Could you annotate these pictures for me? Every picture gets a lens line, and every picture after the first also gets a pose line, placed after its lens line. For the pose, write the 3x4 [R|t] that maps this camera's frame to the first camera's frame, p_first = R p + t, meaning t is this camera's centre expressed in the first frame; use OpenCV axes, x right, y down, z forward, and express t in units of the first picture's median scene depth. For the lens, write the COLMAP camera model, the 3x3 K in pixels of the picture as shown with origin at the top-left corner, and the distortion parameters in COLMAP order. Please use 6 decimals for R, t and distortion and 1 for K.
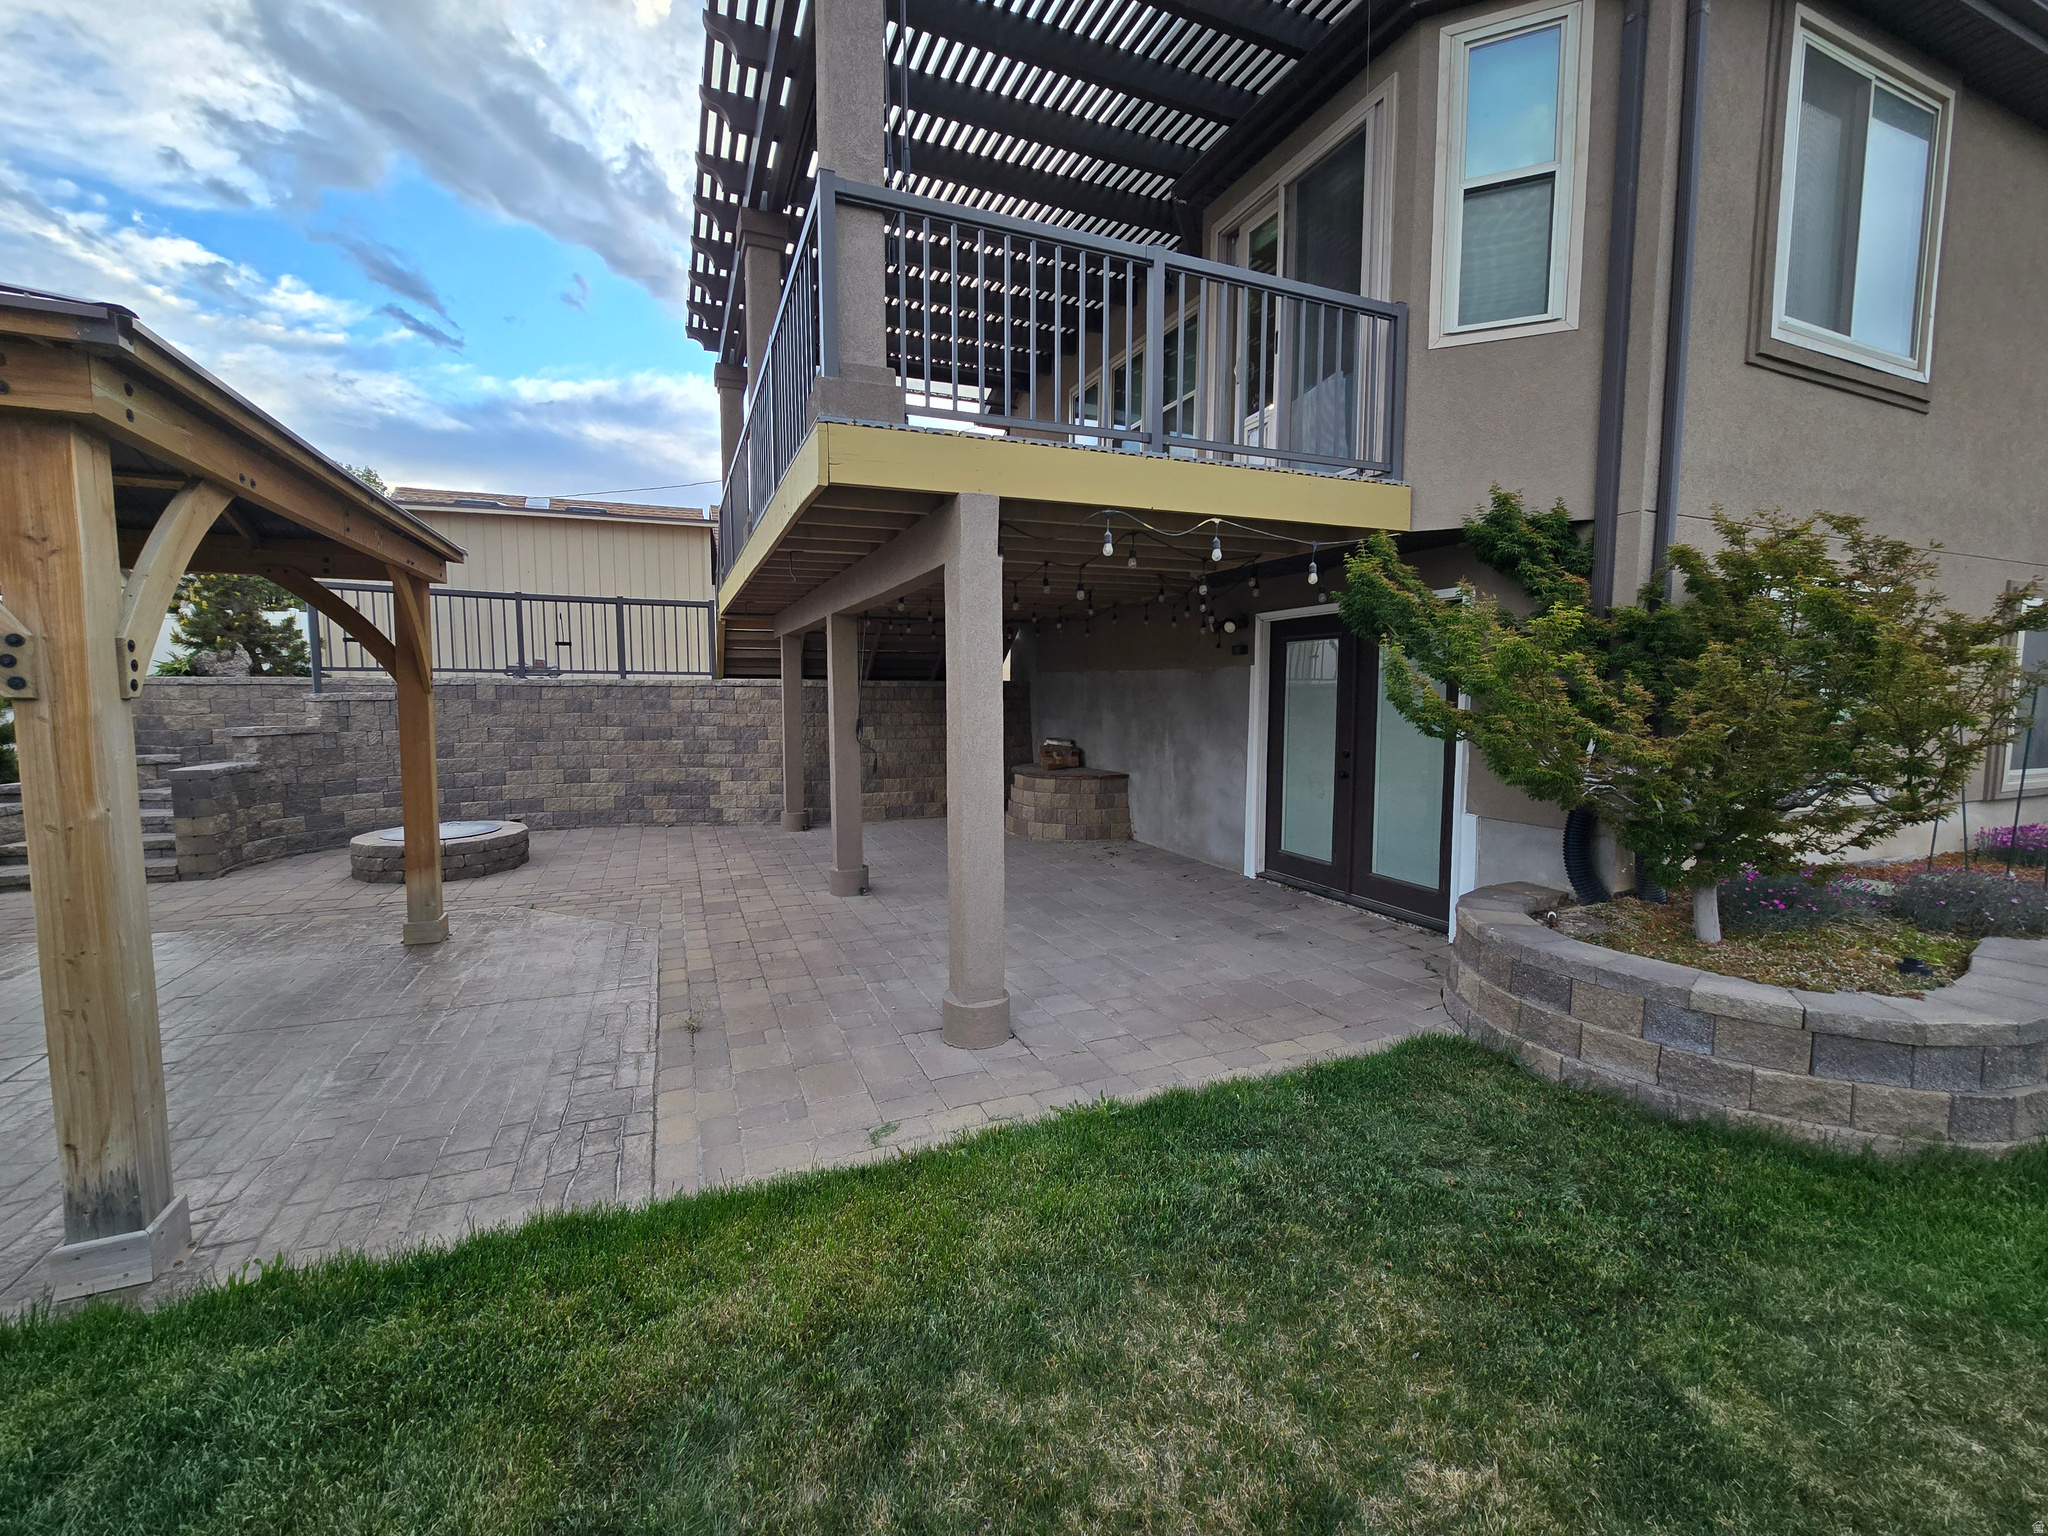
lens RADIAL K [[837.0, 0, 1013.6], [0, 837.0, 757.5], [0, 0, 1]] dist [-0.001960, 0.000012]
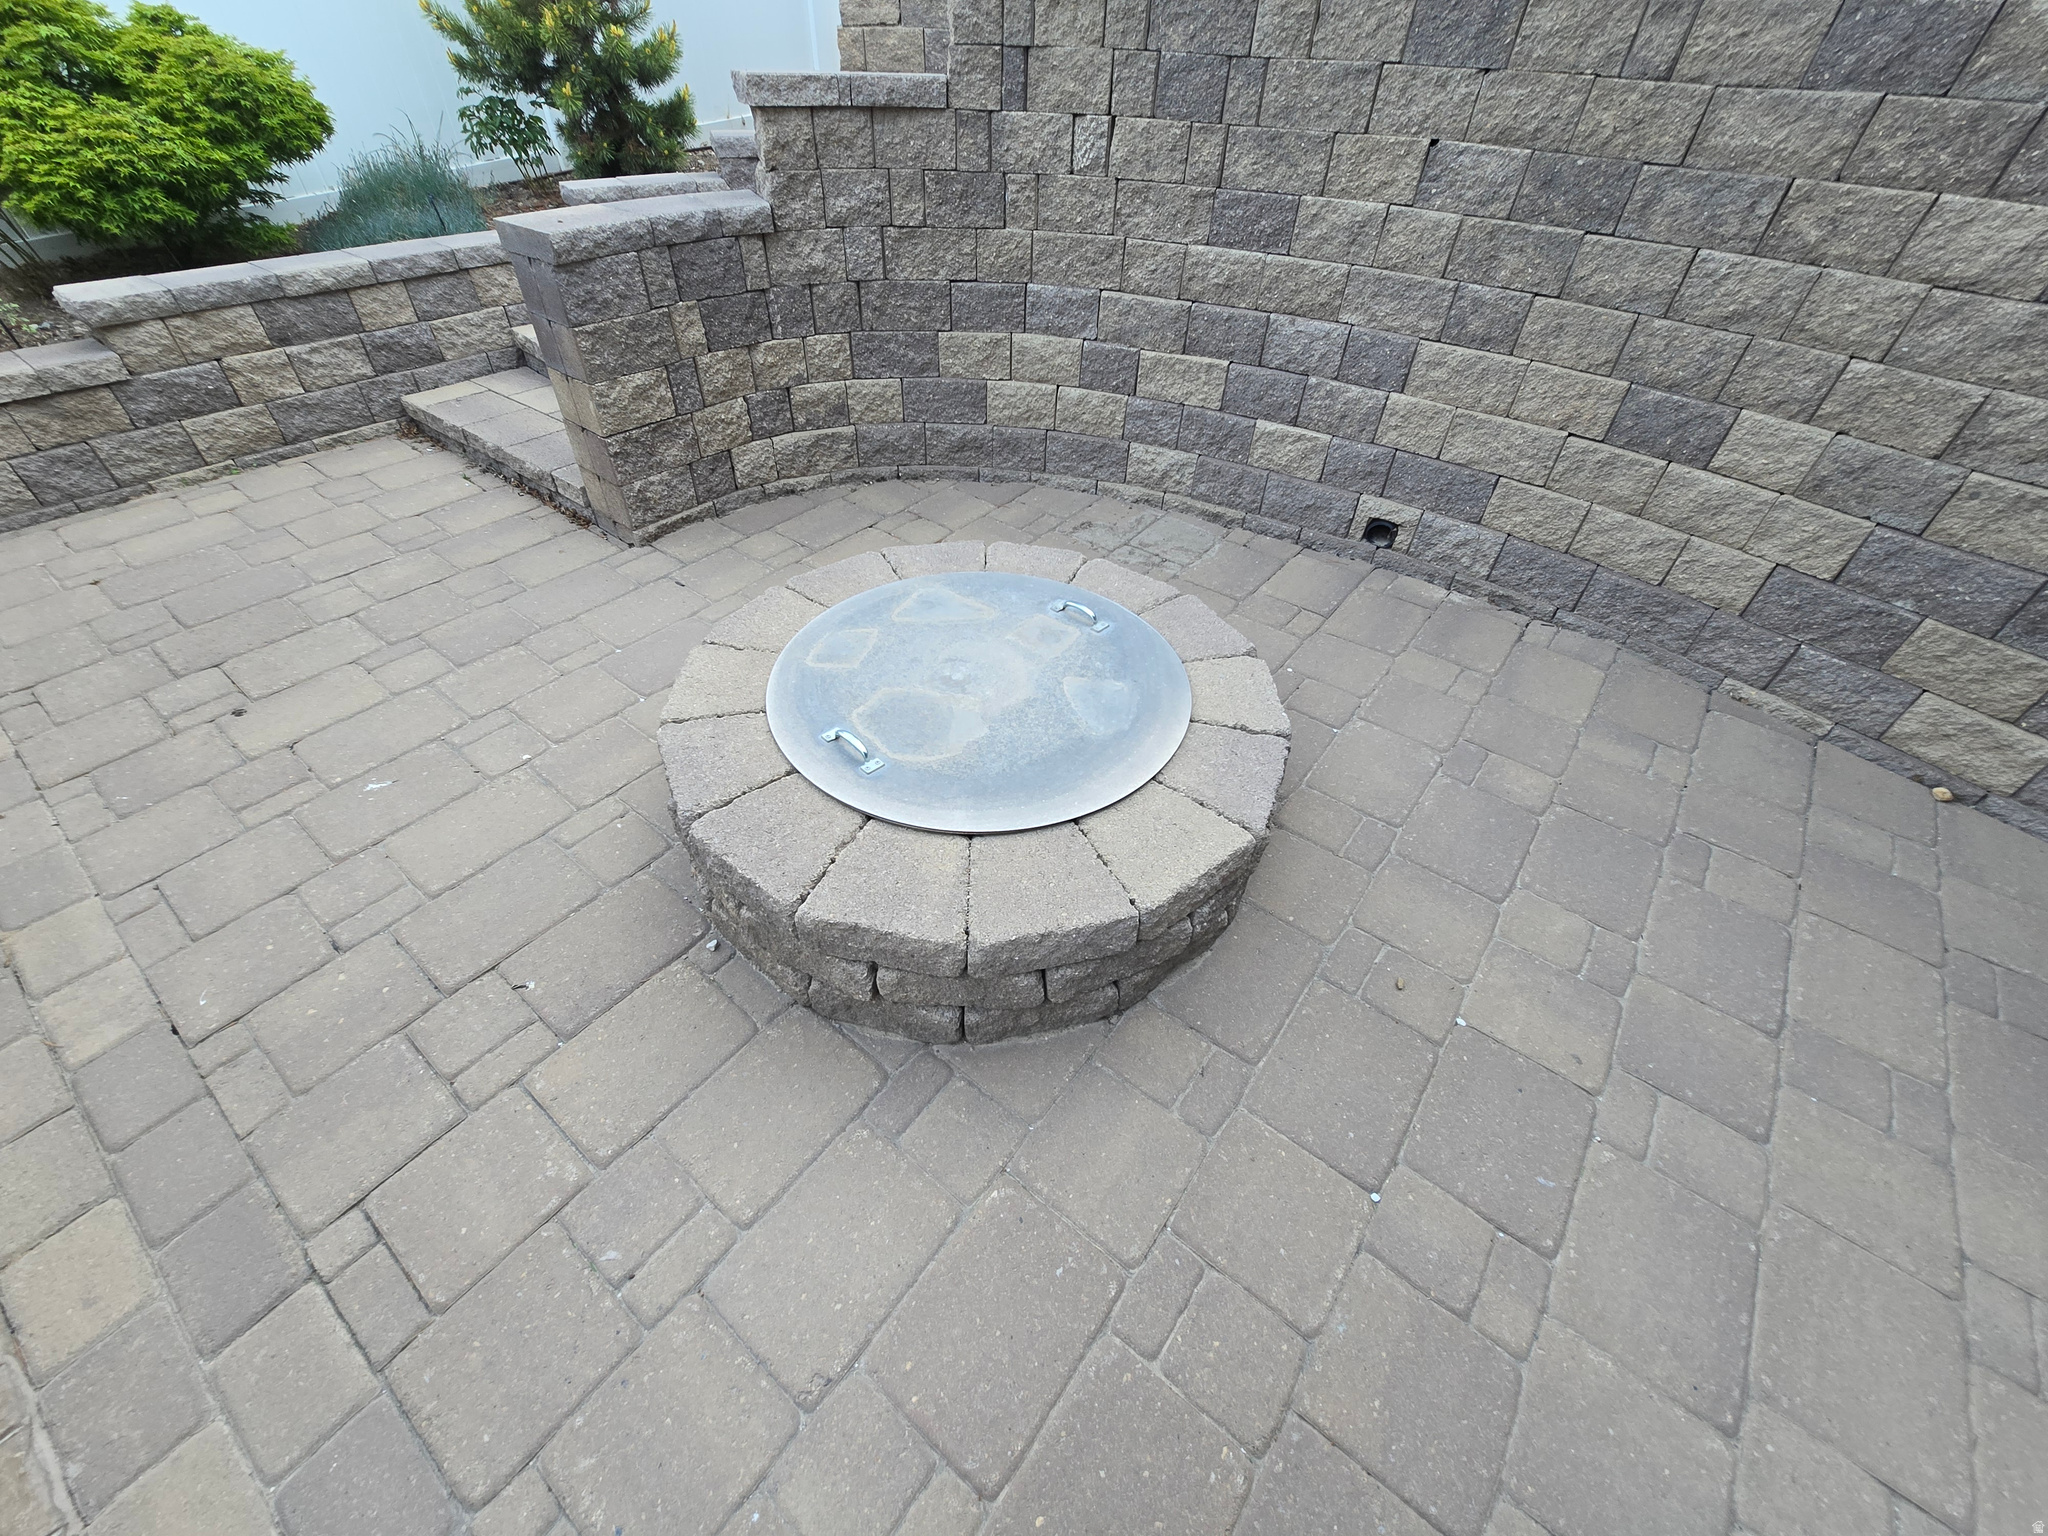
lens RADIAL K [[837.0, 0, 1013.6], [0, 837.0, 757.5], [0, 0, 1]] dist [-0.001960, 0.000012]
pose [[0.485880, 0.595951, -0.639345, -0.462129], [-0.099390, 0.764423, 0.637008, -0.045140], [0.868356, -0.245965, 0.430650, 0.813771]]
